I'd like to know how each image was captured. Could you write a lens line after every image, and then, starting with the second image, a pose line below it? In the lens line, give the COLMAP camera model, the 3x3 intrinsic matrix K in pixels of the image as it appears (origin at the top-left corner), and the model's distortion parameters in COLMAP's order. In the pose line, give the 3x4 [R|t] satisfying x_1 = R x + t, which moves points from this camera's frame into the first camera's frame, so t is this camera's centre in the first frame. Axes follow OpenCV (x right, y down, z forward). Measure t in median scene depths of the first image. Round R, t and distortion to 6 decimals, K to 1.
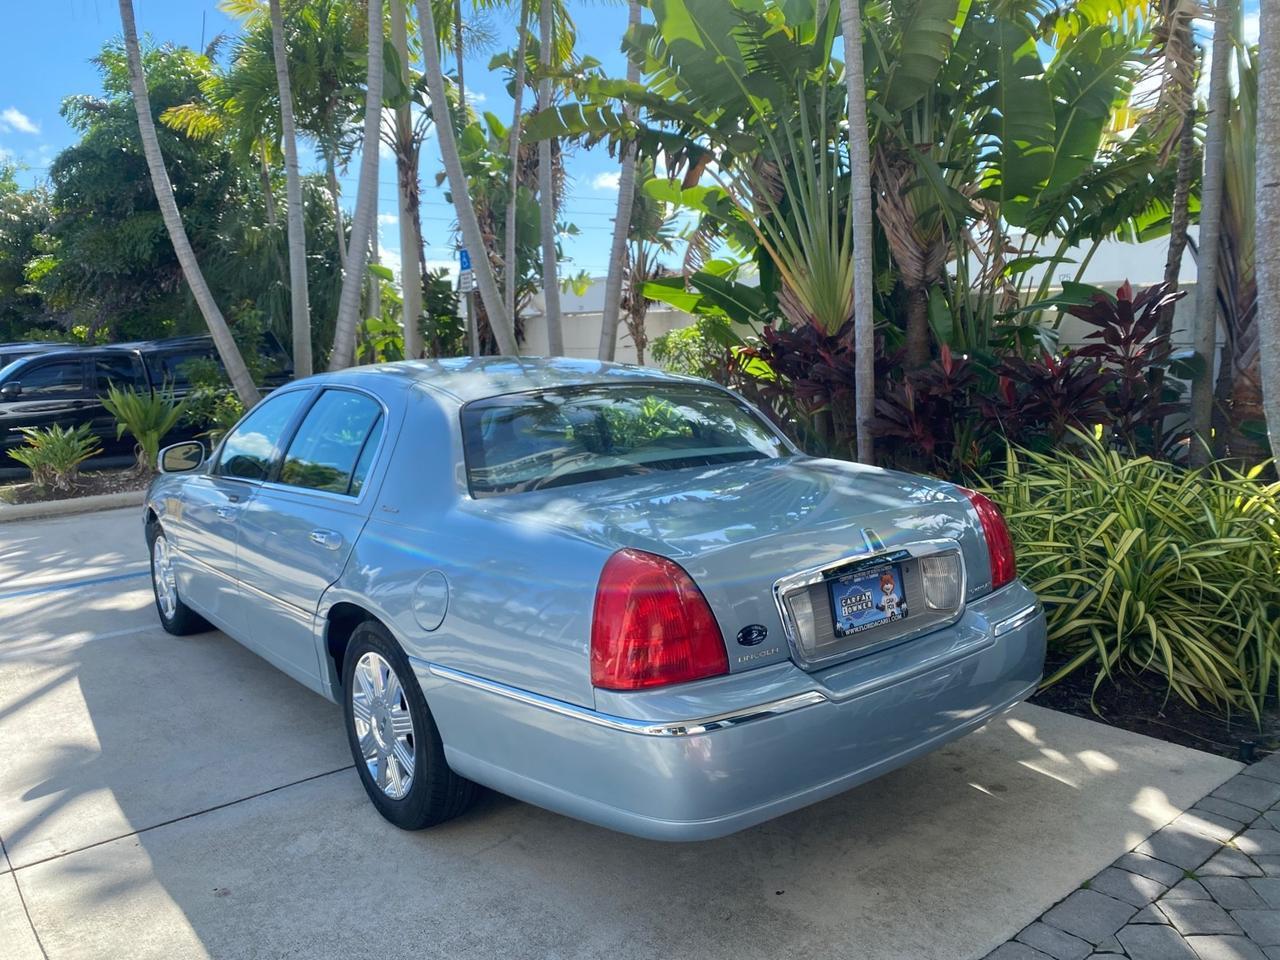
lens RADIAL K [[965.2, 0, 640.0], [0, 965.2, 480.0], [0, 0, 1]] dist [-0.003805, -0.004764]
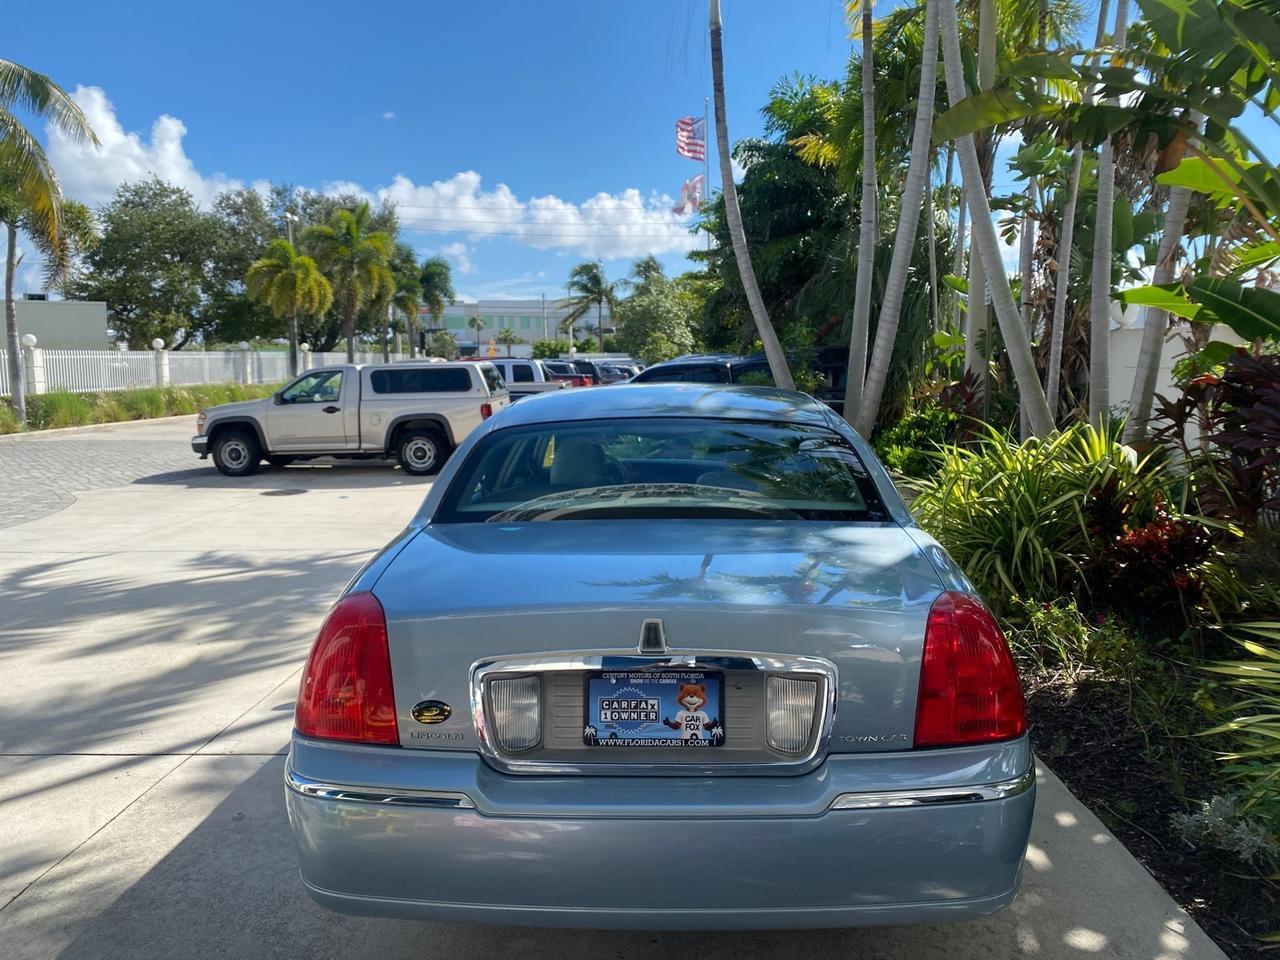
lens RADIAL K [[951.5, 0, 640.0], [0, 951.5, 480.0], [0, 0, 1]] dist [0.008775, 0.000652]
pose [[0.773907, 0.097146, -0.625803, 0.687386], [-0.103115, 0.994307, 0.026832, -0.081019], [0.624848, 0.043764, 0.779519, 0.374280]]
